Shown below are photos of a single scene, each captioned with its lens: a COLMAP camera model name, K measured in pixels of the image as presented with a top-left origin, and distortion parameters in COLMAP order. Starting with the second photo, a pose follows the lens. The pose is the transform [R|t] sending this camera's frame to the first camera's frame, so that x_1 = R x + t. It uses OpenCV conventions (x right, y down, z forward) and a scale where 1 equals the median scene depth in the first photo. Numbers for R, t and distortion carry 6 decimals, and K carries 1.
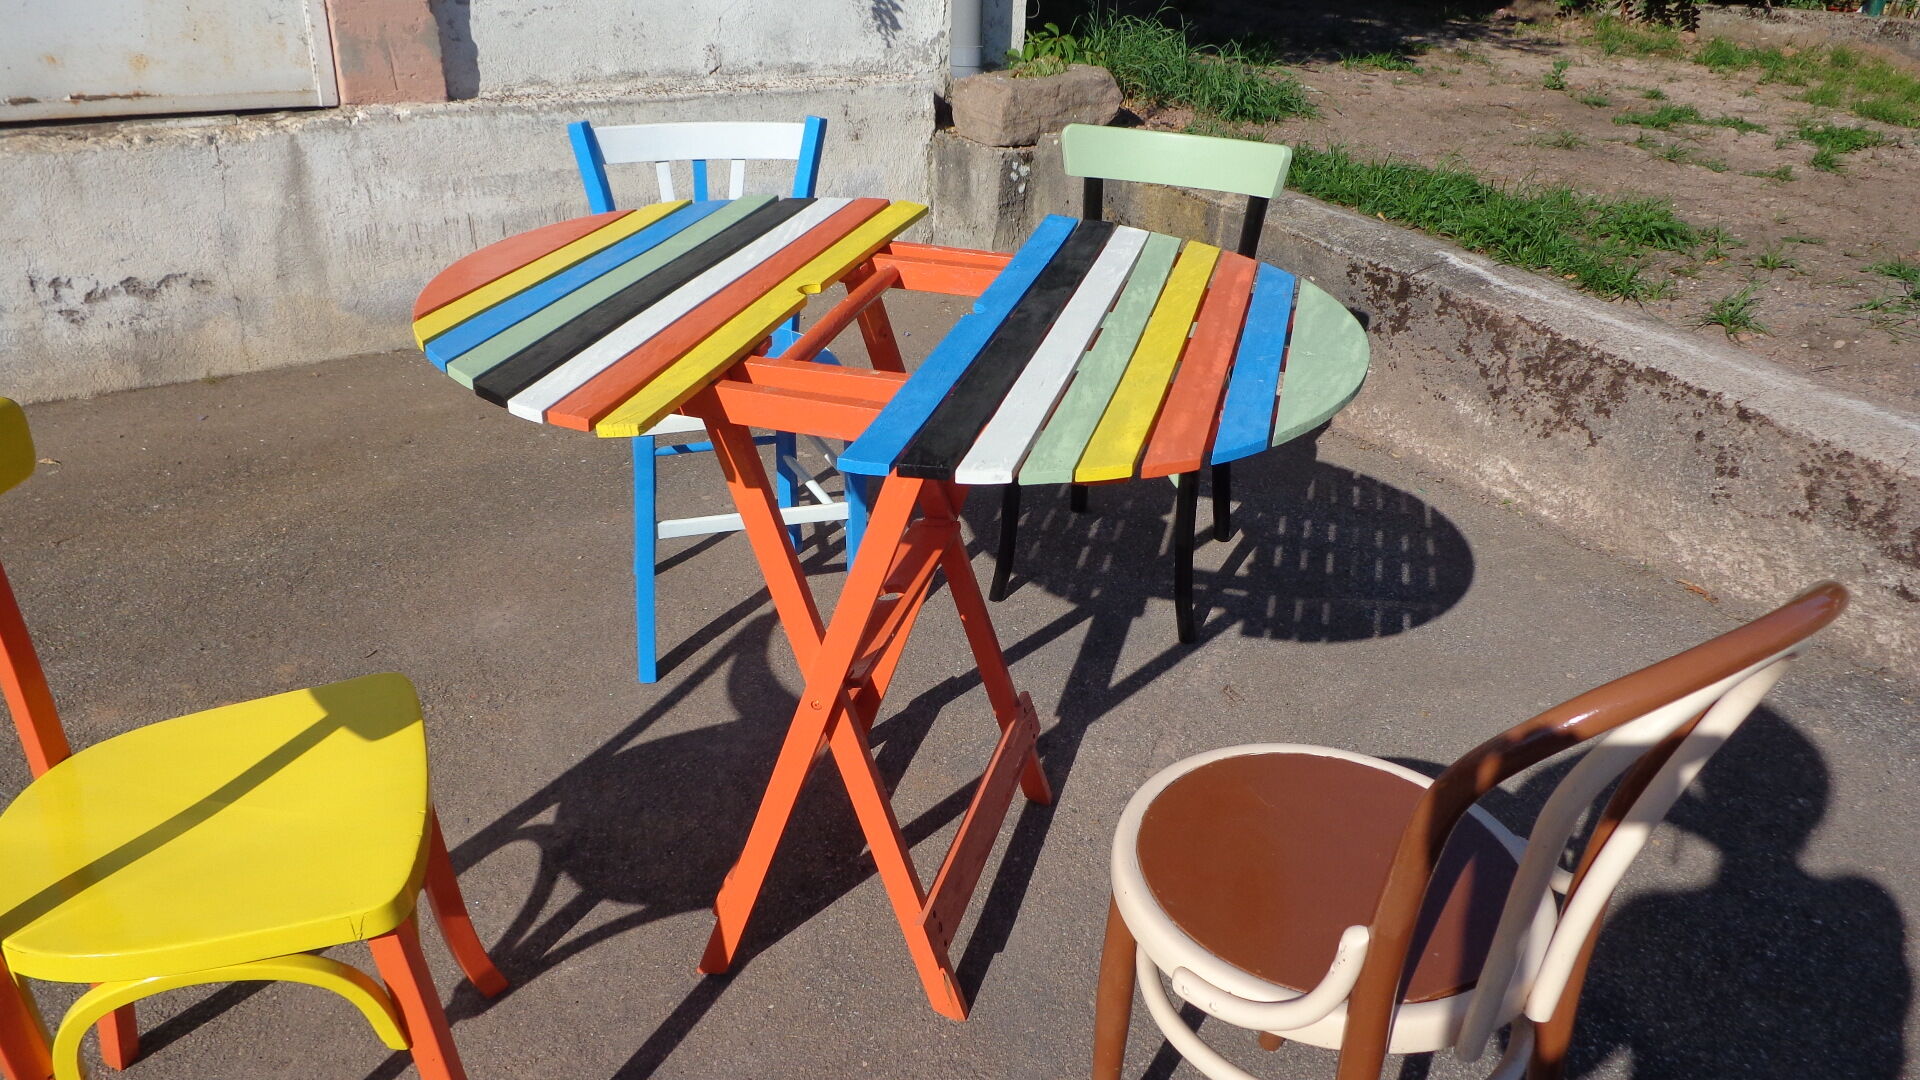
lens RADIAL K [[1420.2, 0, 969.3], [0, 1420.2, 542.3], [0, 0, 1]] dist [-0.009869, -0.002310]
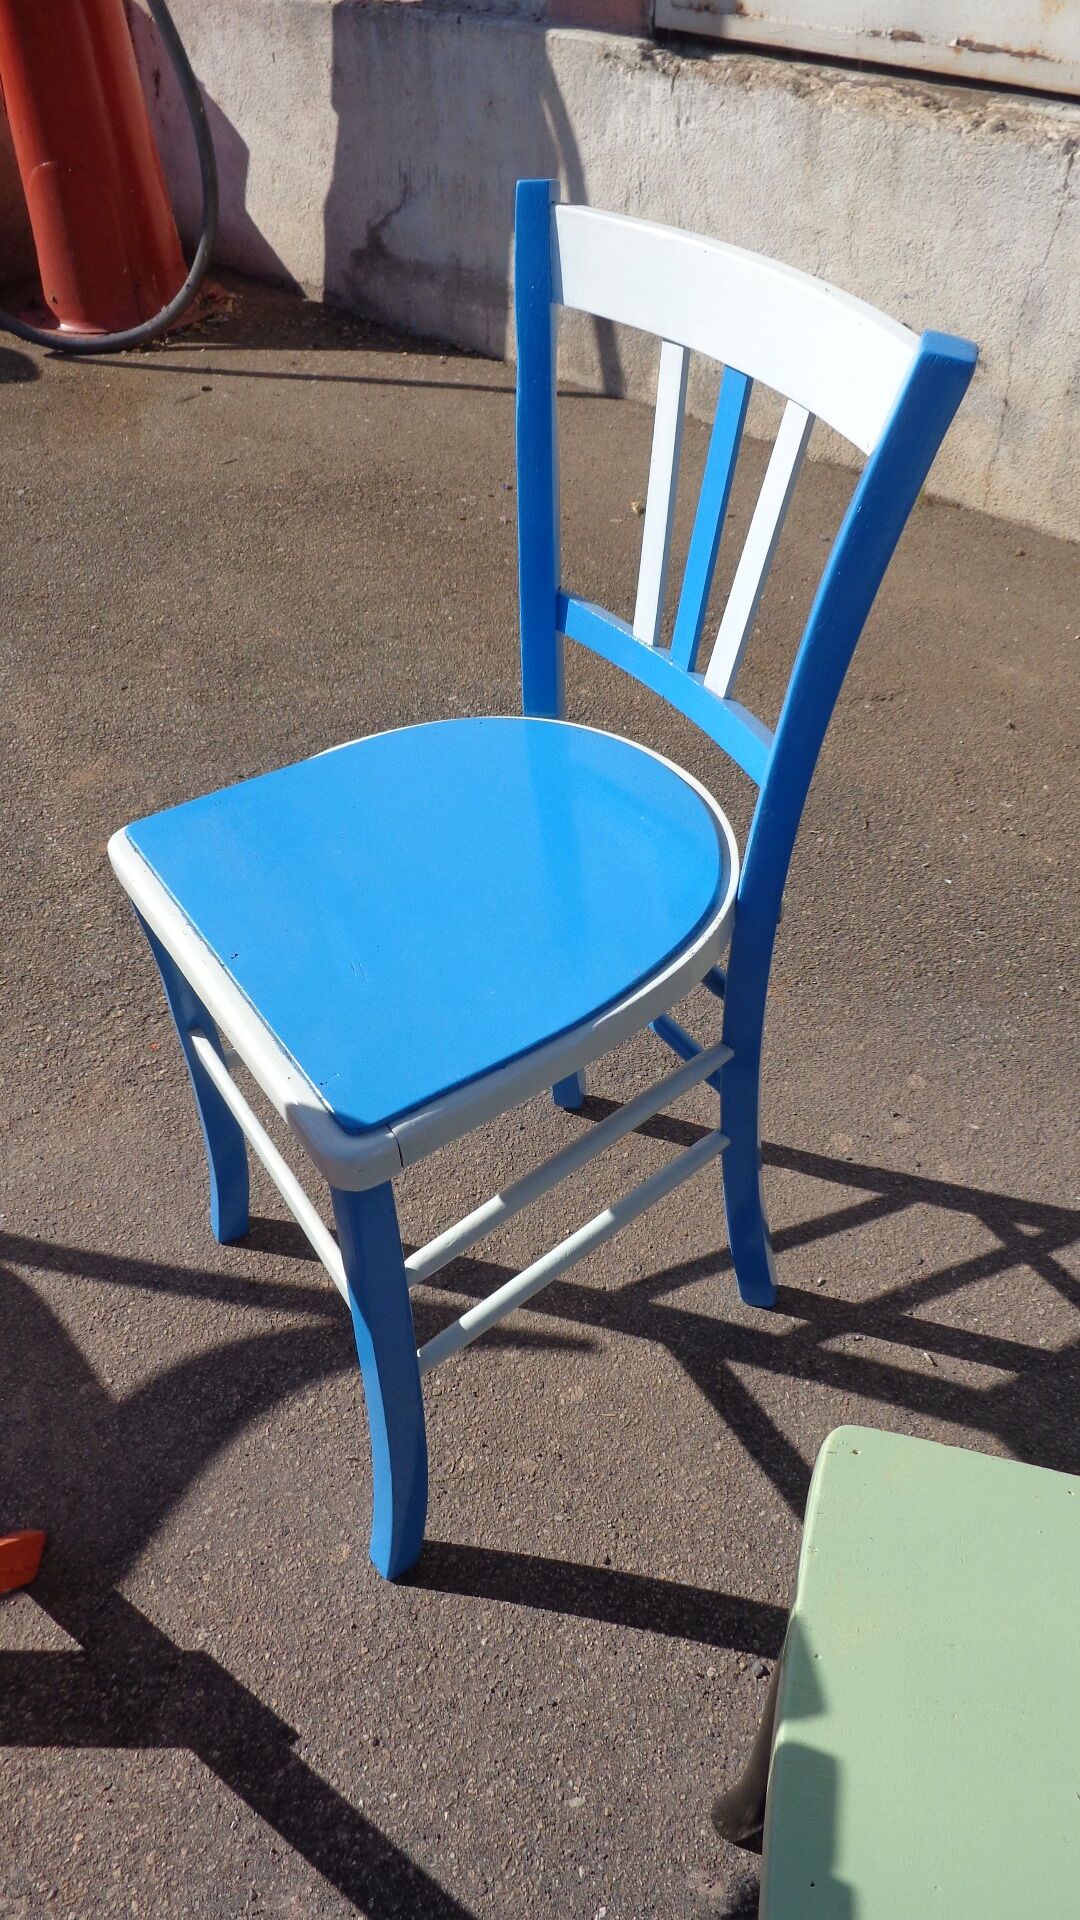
lens RADIAL K [[1420.2, 0, 544.4], [0, 1420.2, 960.8], [0, 0, 1]] dist [-0.009869, -0.002310]
pose [[0.216462, 0.614952, -0.758273, 0.110249], [-0.410820, 0.761950, 0.500659, -0.214632], [0.885647, 0.203140, 0.417568, 0.569206]]
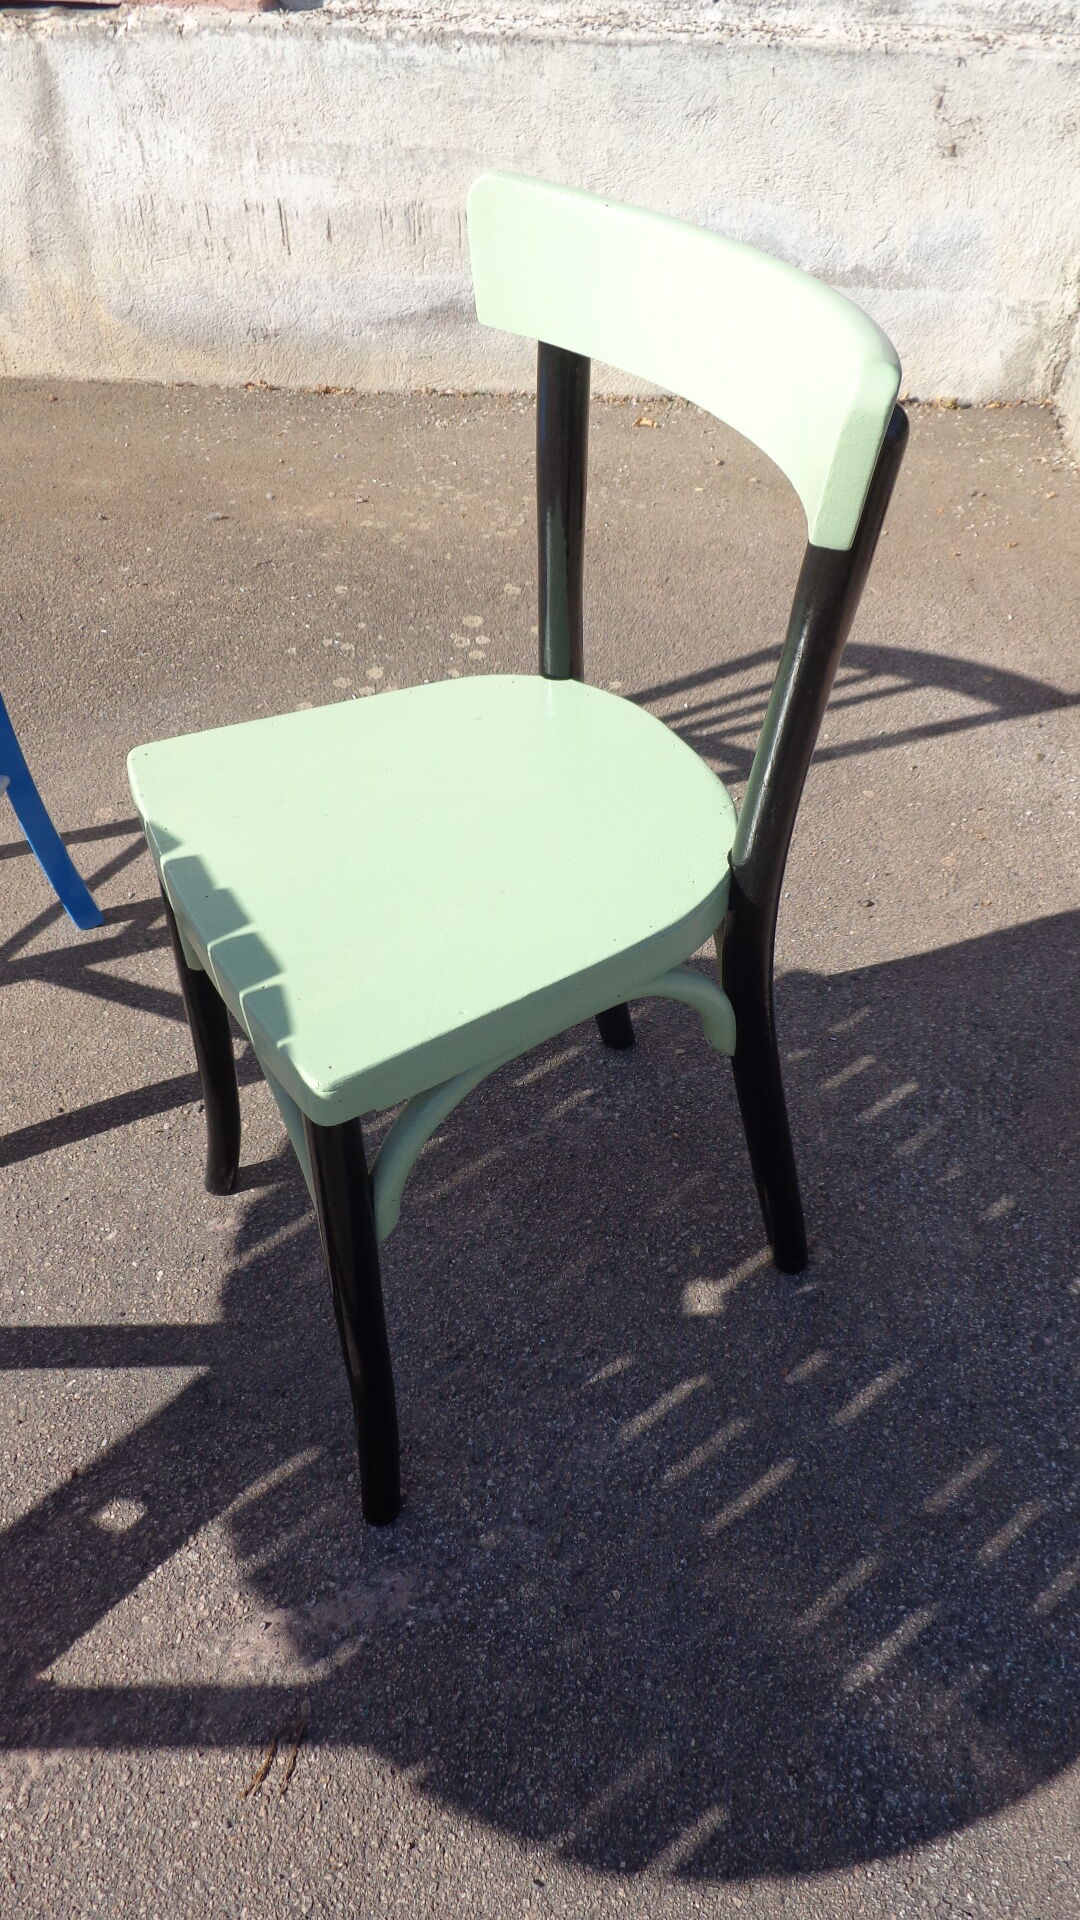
lens RADIAL K [[1420.2, 0, 558.0], [0, 1420.2, 963.4], [0, 0, 1]] dist [-0.009869, -0.002310]
pose [[0.776700, 0.405378, -0.482085, 0.241012], [-0.262453, 0.904051, 0.337358, -0.173115], [0.572587, -0.135501, 0.808569, 0.502056]]
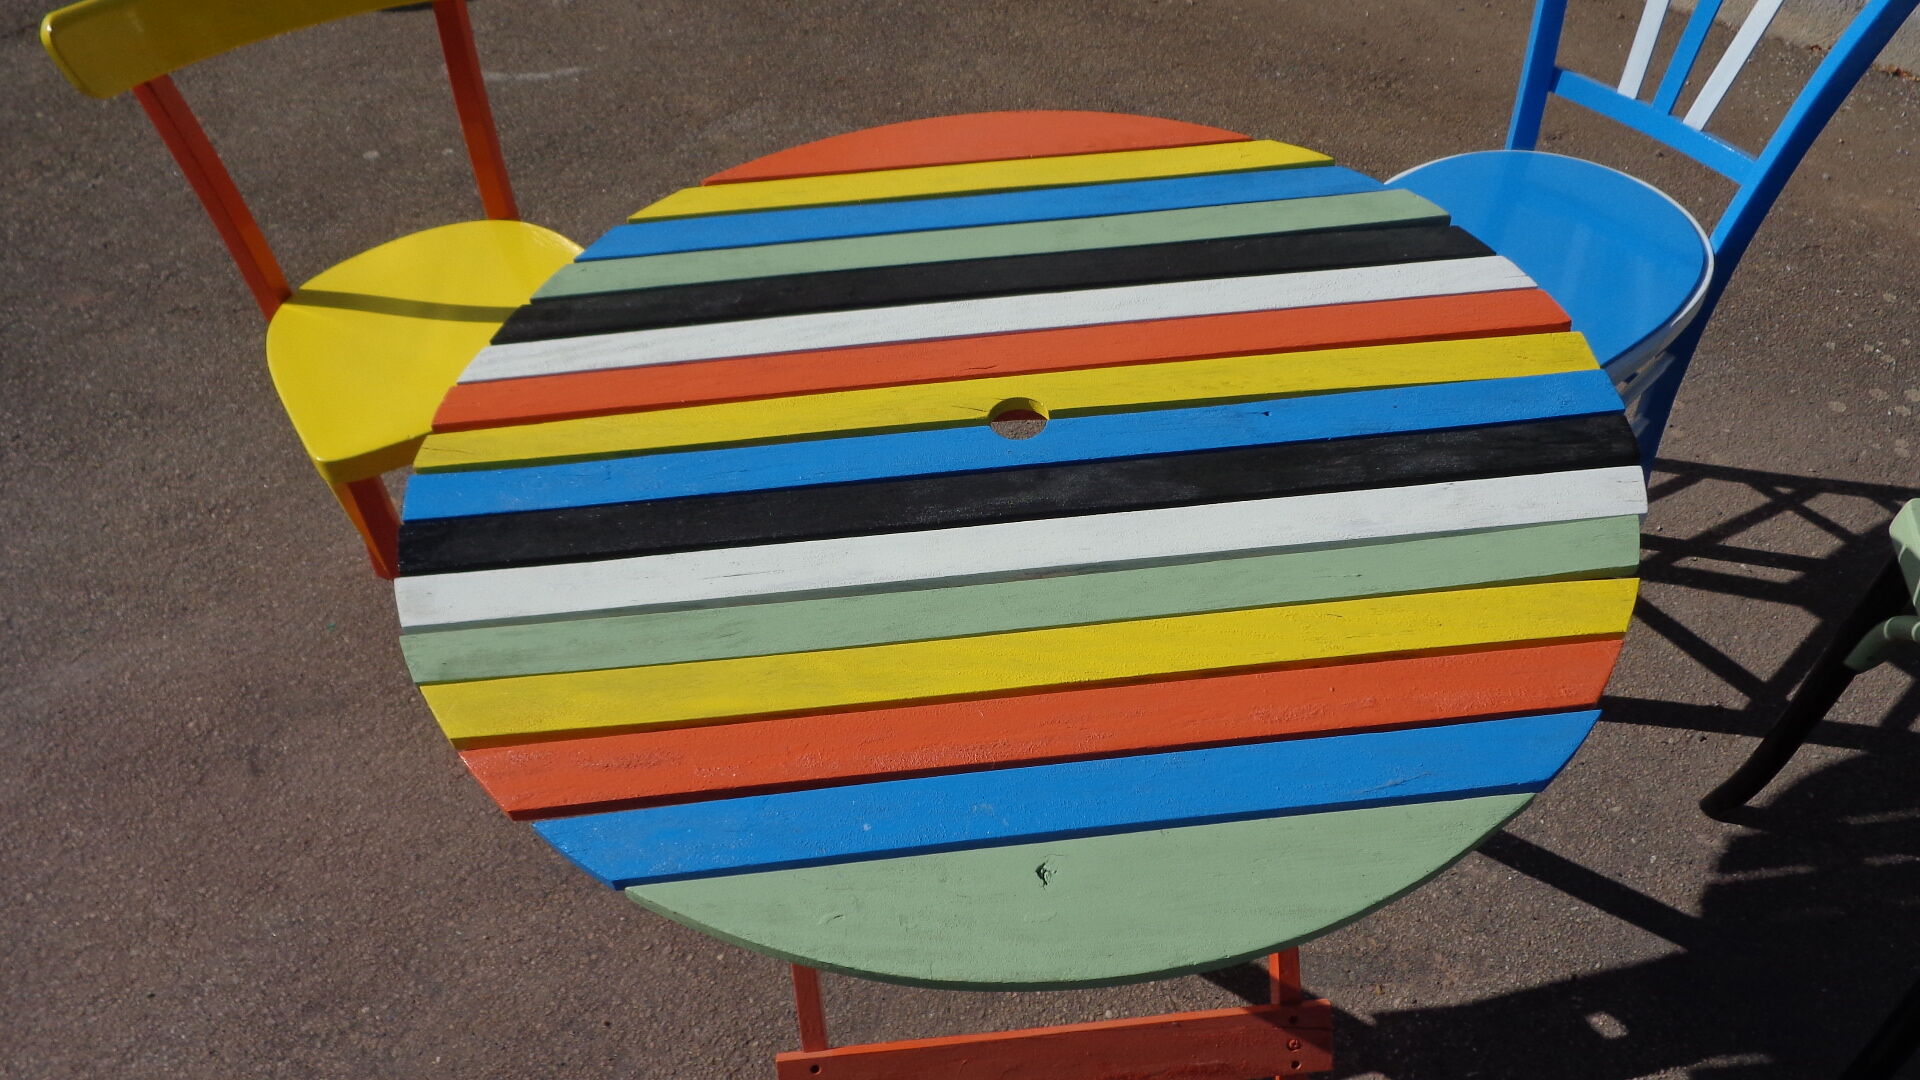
lens RADIAL K [[1420.2, 0, 964.3], [0, 1420.2, 543.4], [0, 0, 1]] dist [-0.009869, -0.002310]
pose [[0.292276, 0.657884, -0.694092, 0.202812], [-0.400209, 0.743316, 0.536016, -0.180191], [0.868566, 0.121118, 0.480545, 0.310871]]
